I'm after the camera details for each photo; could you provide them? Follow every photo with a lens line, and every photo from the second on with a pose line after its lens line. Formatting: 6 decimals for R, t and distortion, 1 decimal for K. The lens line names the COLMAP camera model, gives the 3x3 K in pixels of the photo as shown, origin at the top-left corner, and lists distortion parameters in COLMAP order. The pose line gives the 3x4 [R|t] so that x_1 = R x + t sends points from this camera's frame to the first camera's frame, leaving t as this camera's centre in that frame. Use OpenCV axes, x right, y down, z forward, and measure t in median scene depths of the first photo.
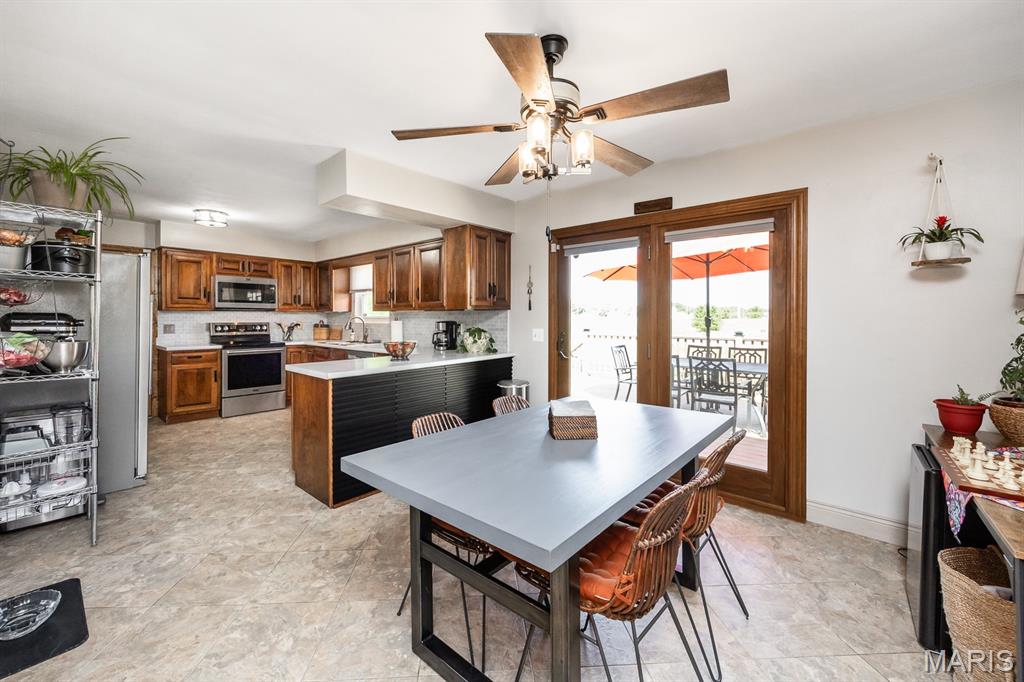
lens RADIAL K [[440.7, 0, 513.2], [0, 440.7, 324.4], [0, 0, 1]] dist [-0.001884, -0.000546]
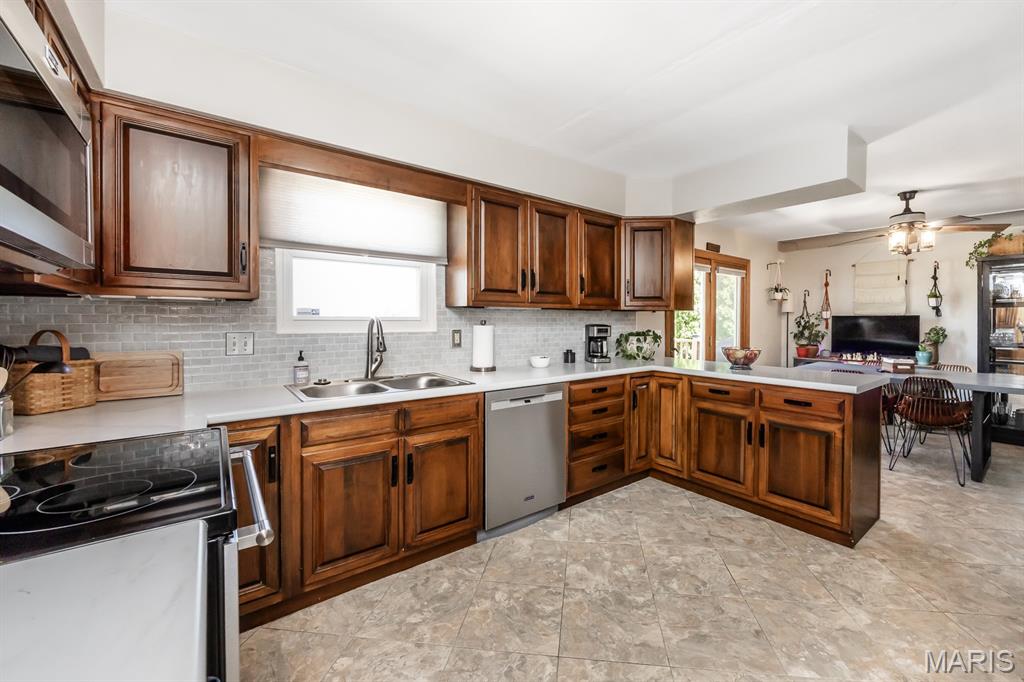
lens RADIAL K [[440.7, 0, 513.2], [0, 440.7, 324.4], [0, 0, 1]] dist [-0.001884, -0.000546]
pose [[0.136953, -0.008507, 0.990541, -0.734931], [0.016904, 0.999838, 0.006250, -0.011226], [-0.990433, 0.015889, 0.137075, 0.827927]]
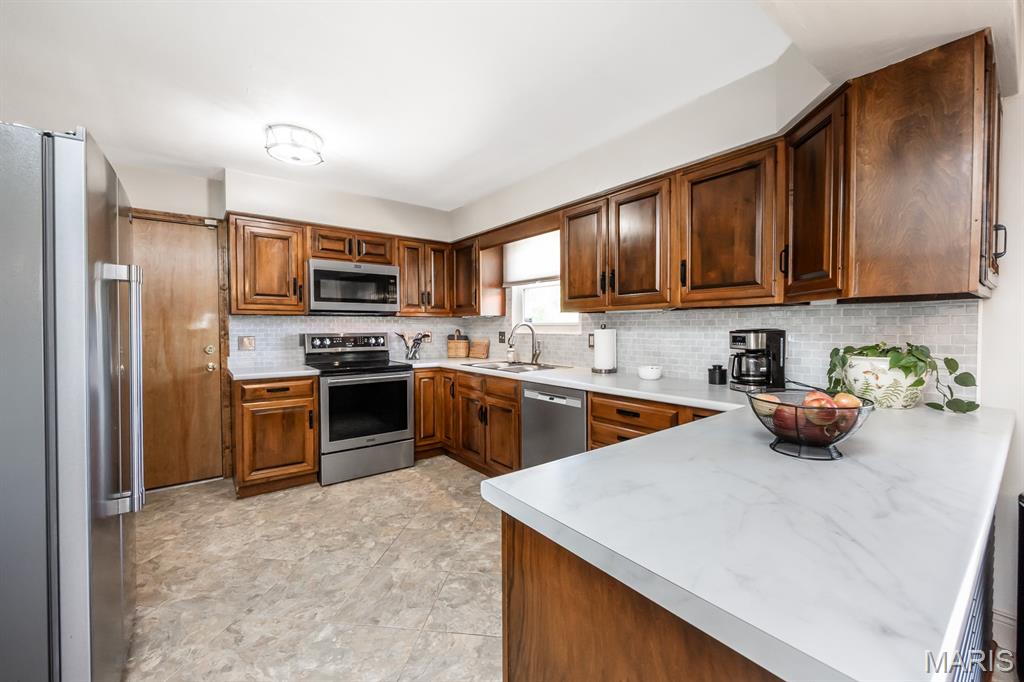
lens RADIAL K [[426.2, 0, 518.9], [0, 426.2, 337.6], [0, 0, 1]] dist [0.051723, -0.000189]
pose [[0.985340, -0.001098, -0.170597, -0.261879], [0.002662, 0.999957, 0.008938, -0.002606], [0.170580, -0.009261, 0.985300, 0.417375]]
